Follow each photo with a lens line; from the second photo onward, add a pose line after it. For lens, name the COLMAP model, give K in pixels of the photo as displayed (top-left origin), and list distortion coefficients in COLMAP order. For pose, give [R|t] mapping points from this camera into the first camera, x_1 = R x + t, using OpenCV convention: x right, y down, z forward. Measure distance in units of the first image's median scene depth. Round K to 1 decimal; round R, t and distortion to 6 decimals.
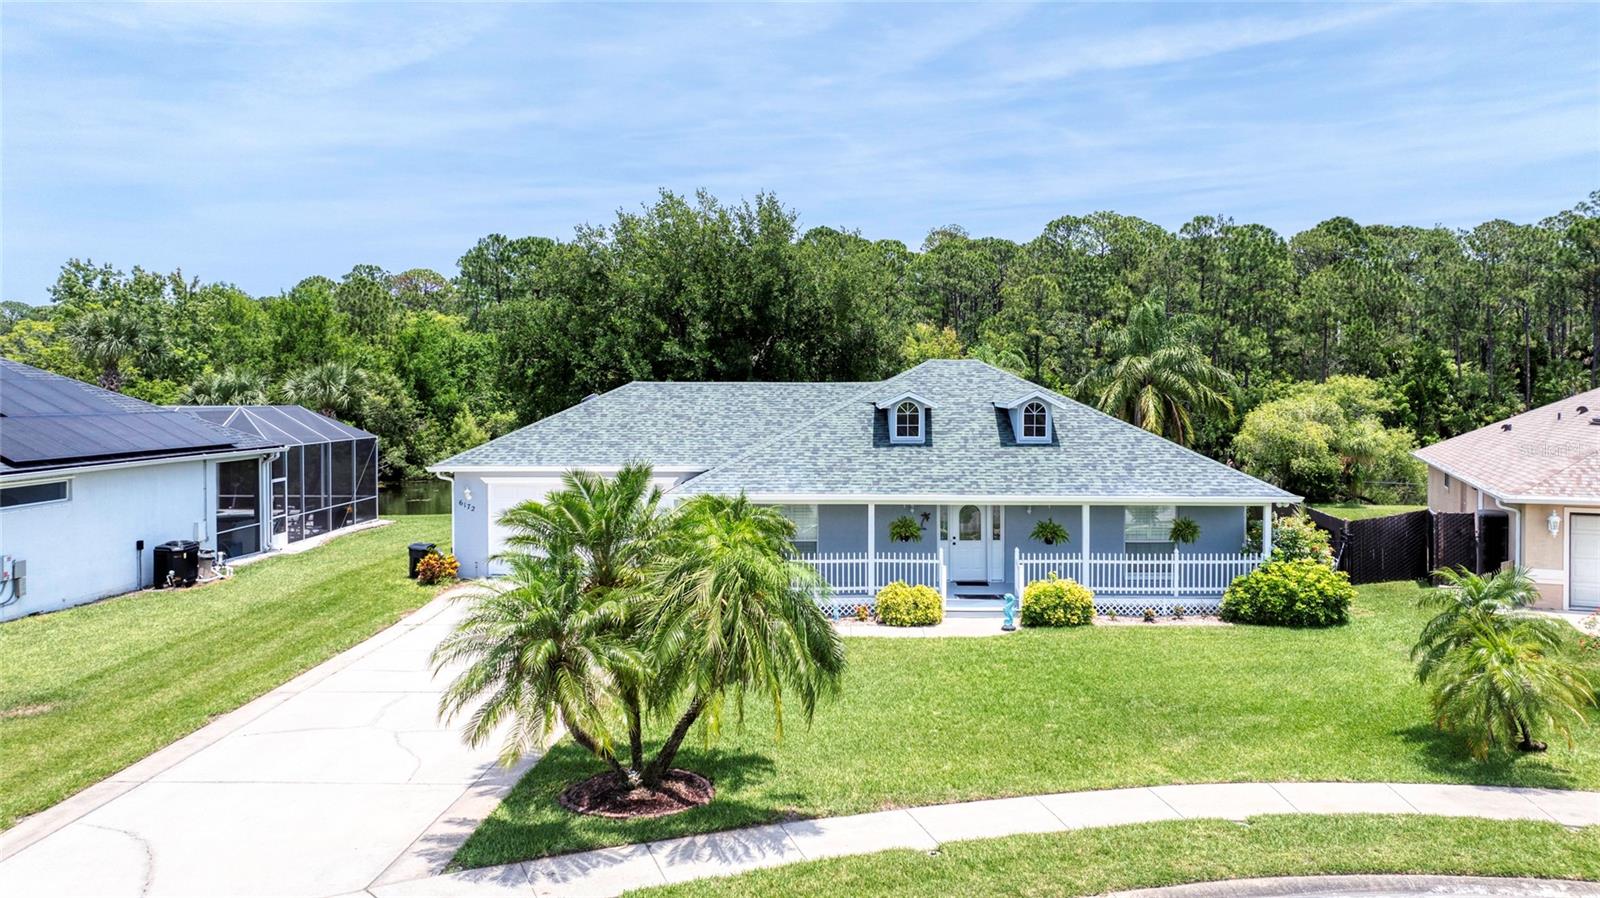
lens RADIAL K [[1136.5, 0, 837.9], [0, 1136.5, 409.0], [0, 0, 1]] dist [-0.023594, 0.004358]
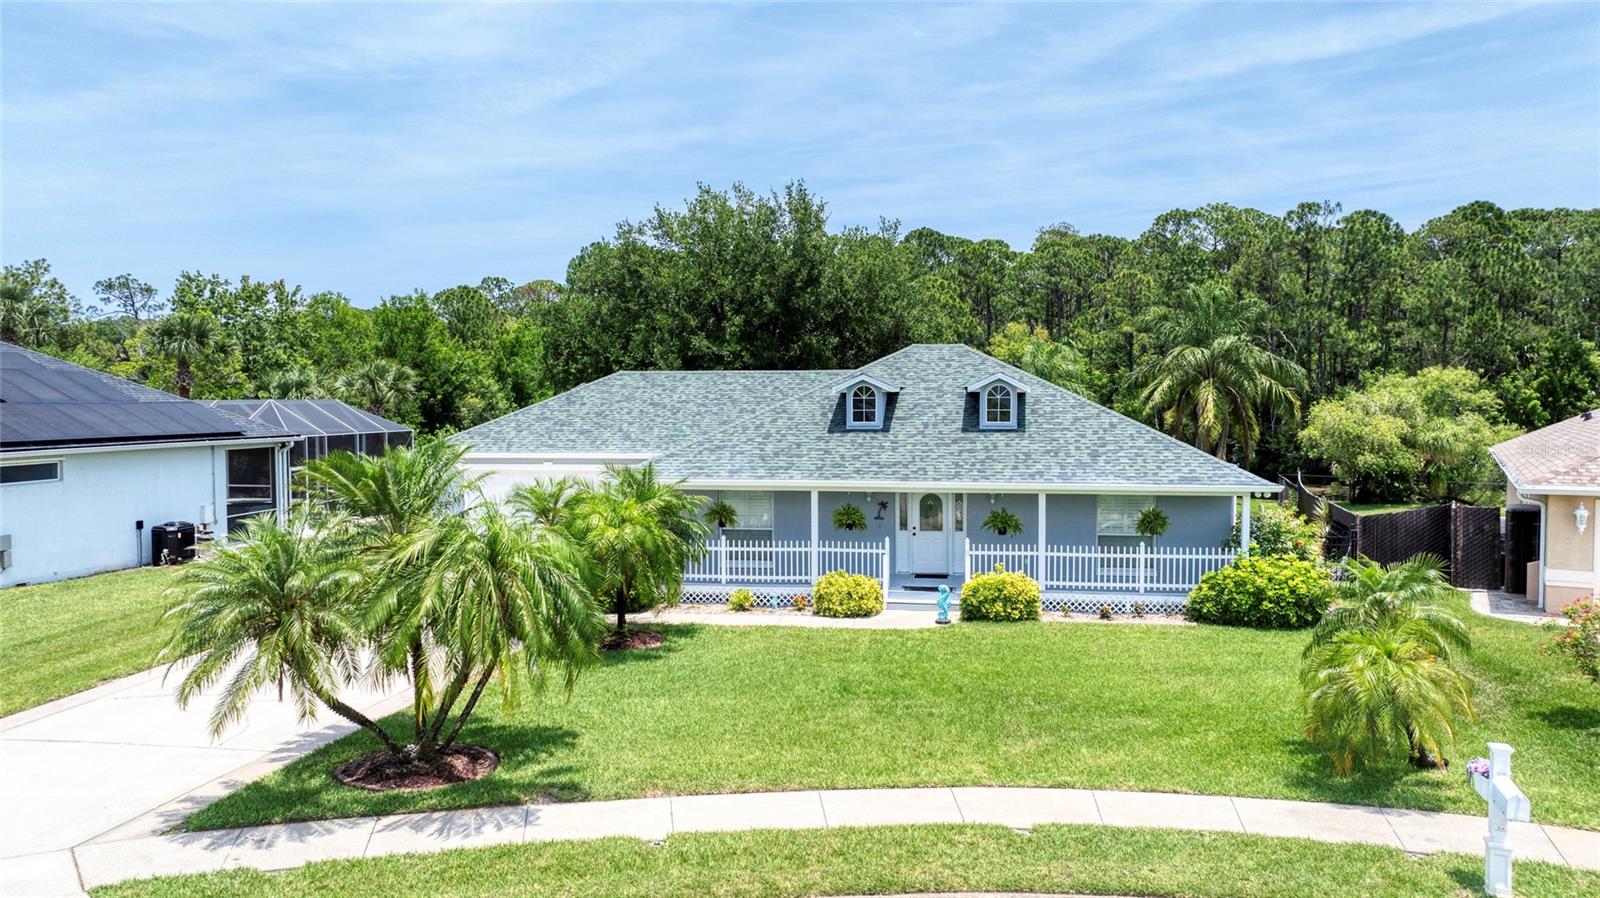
lens RADIAL K [[1126.1, 0, 803.8], [0, 1126.1, 444.1], [0, 0, 1]] dist [-0.038279, 0.035076]
pose [[0.988389, 0.001358, -0.151939, 0.155757], [0.002326, 0.999708, 0.024068, 0.020135], [0.151927, -0.024142, 0.988097, 0.054993]]
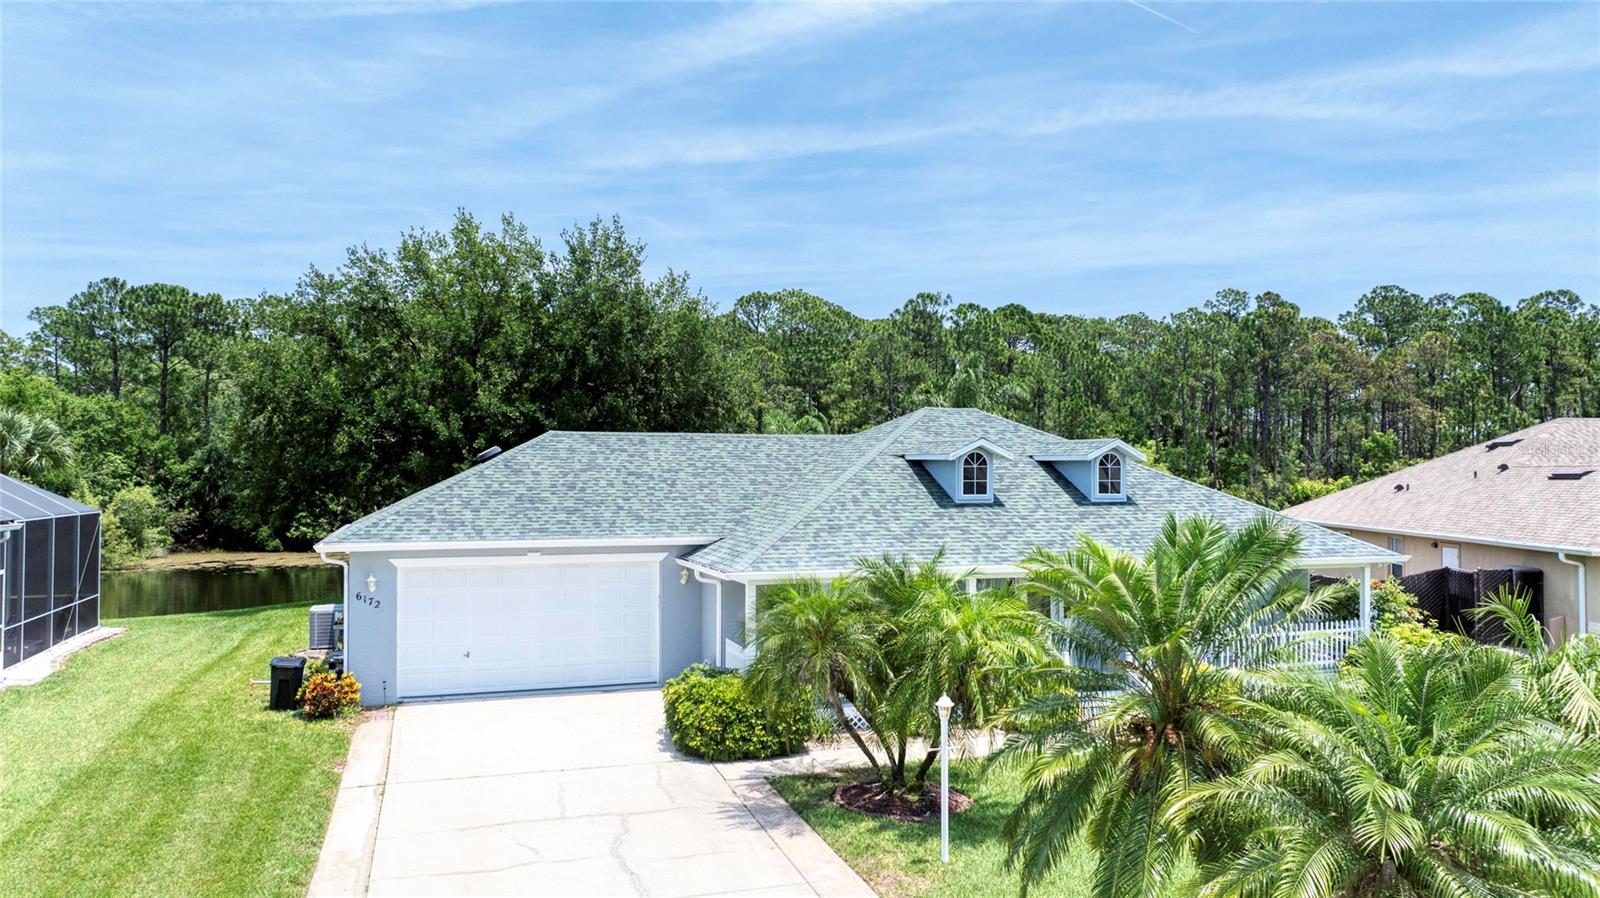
lens RADIAL K [[1126.1, 0, 803.8], [0, 1126.1, 444.1], [0, 0, 1]] dist [-0.038279, 0.035076]
pose [[0.948593, 0.007738, 0.316404, -0.309757], [0.006051, 0.999075, -0.042574, 0.021624], [-0.316440, 0.042299, 0.947669, 0.276192]]
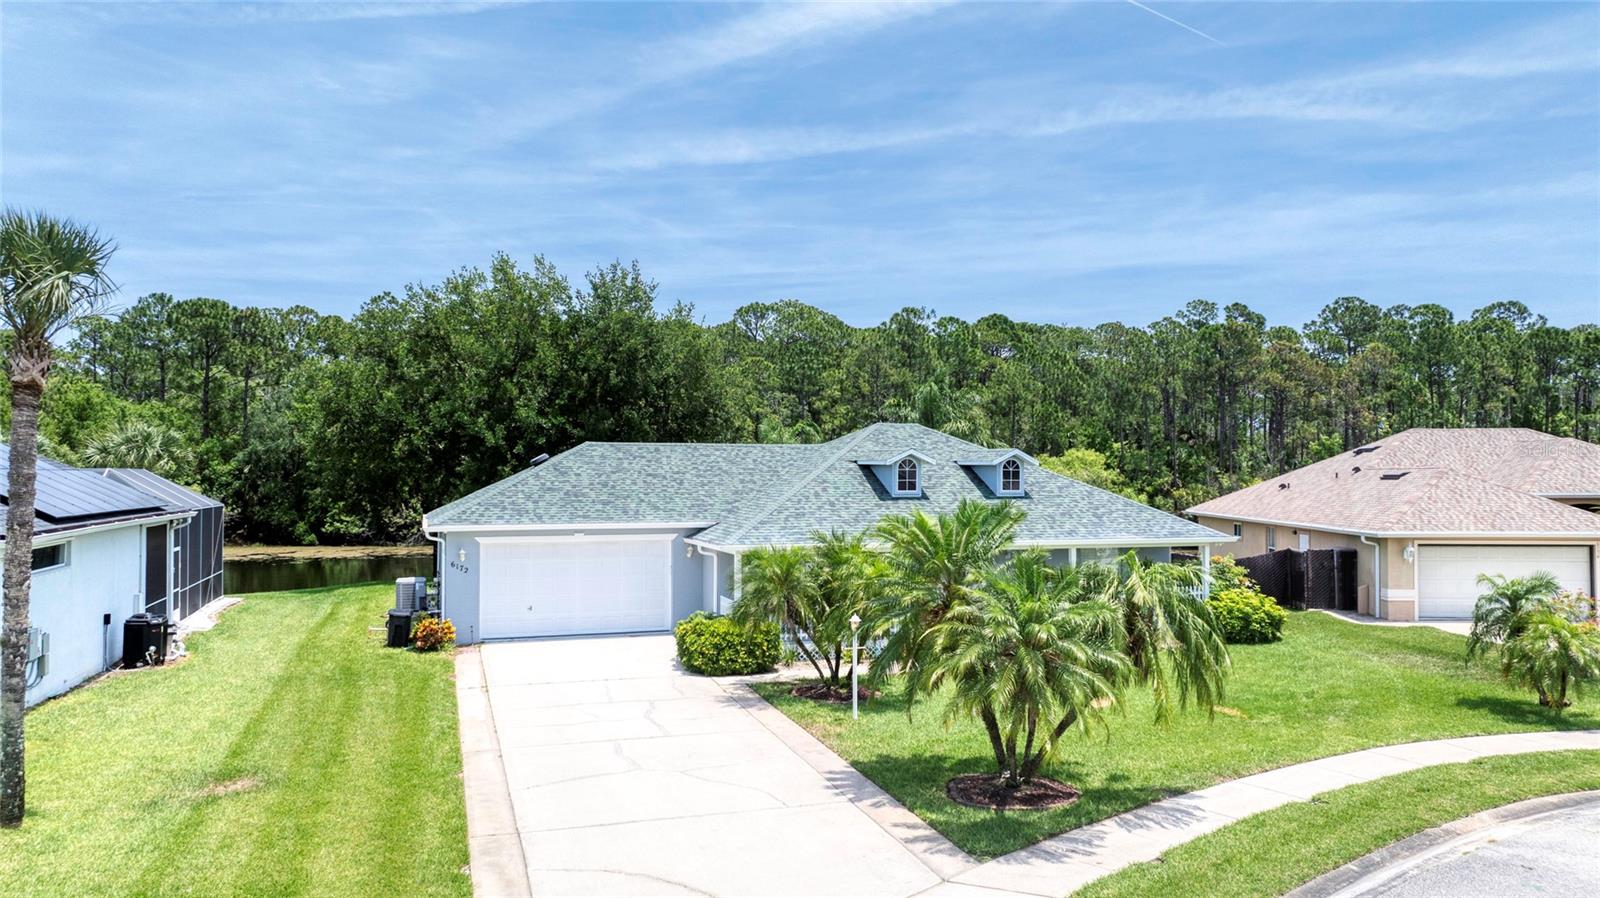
lens RADIAL K [[1126.1, 0, 803.8], [0, 1126.1, 444.1], [0, 0, 1]] dist [-0.038279, 0.035076]
pose [[0.949013, 0.007811, 0.315141, -0.372274], [0.005861, 0.999083, -0.042413, 0.024839], [-0.315183, 0.042098, 0.948097, 0.009790]]
